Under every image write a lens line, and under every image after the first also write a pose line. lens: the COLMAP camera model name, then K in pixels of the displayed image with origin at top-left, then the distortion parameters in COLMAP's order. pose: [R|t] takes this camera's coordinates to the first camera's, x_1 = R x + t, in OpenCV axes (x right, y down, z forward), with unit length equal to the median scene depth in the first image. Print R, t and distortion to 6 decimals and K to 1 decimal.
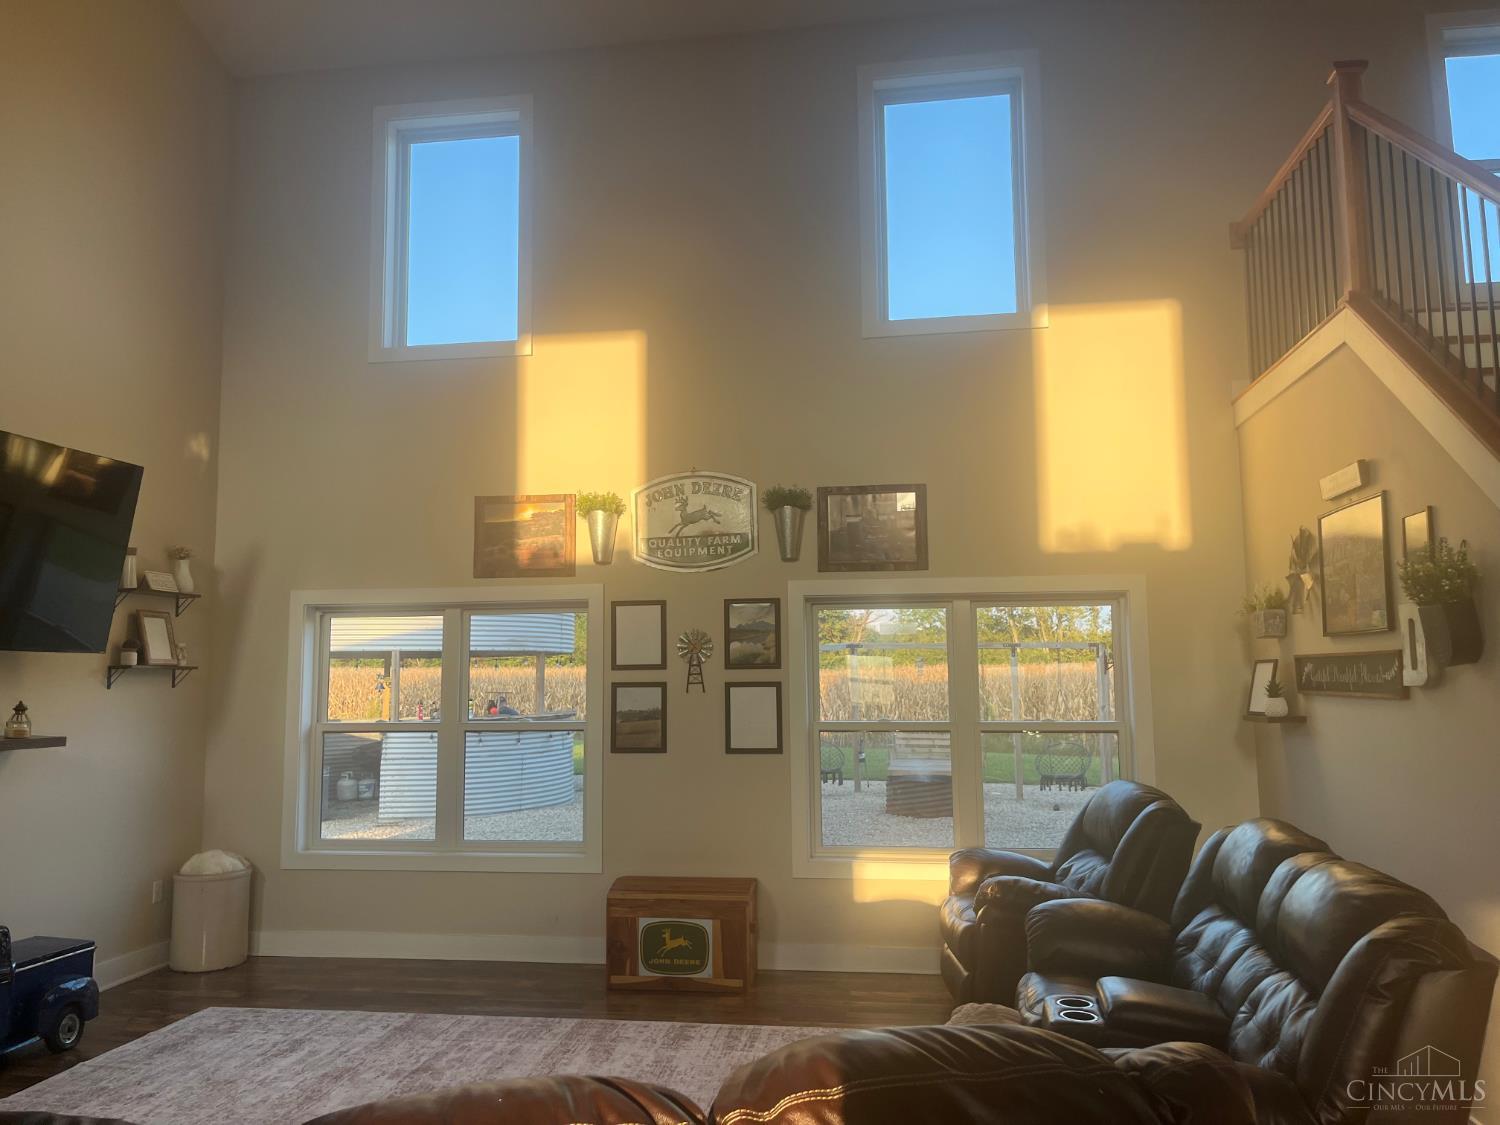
lens RADIAL K [[1146.4, 0, 748.9], [0, 1146.4, 558.9], [0, 0, 1]] dist [0.024658, -0.021007]
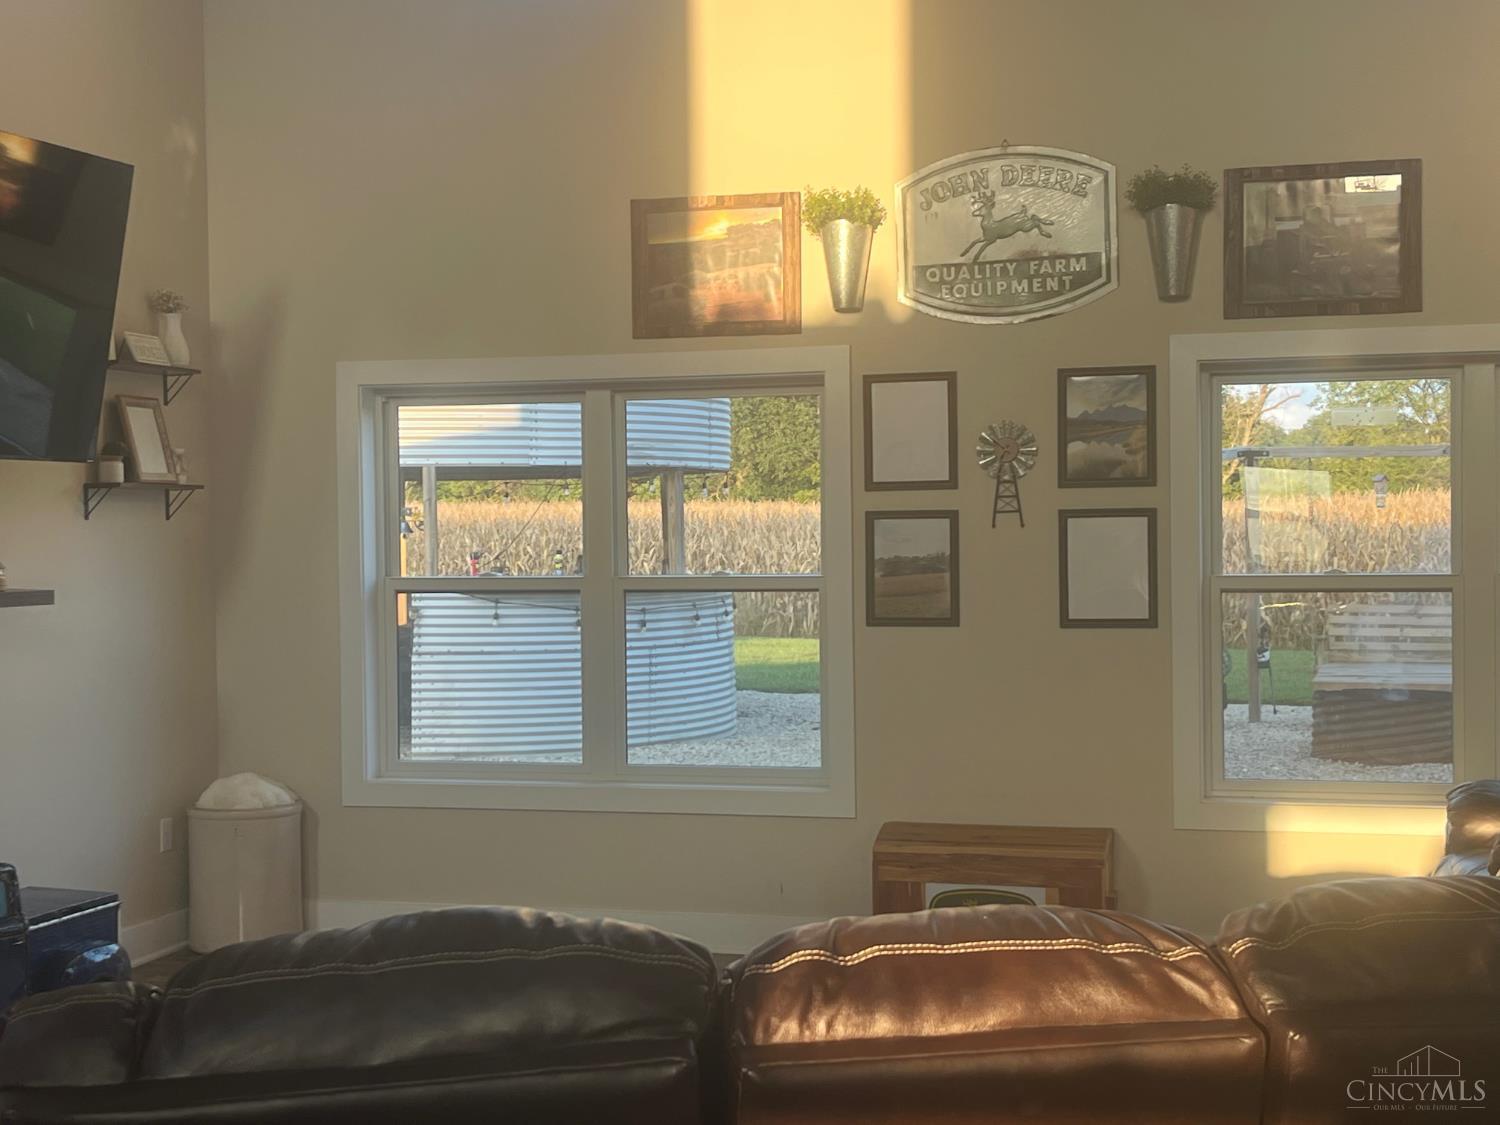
lens RADIAL K [[2198.9, 0, 735.5], [0, 2198.9, 615.5], [0, 0, 1]] dist [0.079124, 0.000000]
pose [[0.991450, 0.003835, -0.130430, -0.037097], [0.015258, 0.989304, 0.145066, -0.006259], [0.129591, -0.145816, 0.980787, -0.146188]]
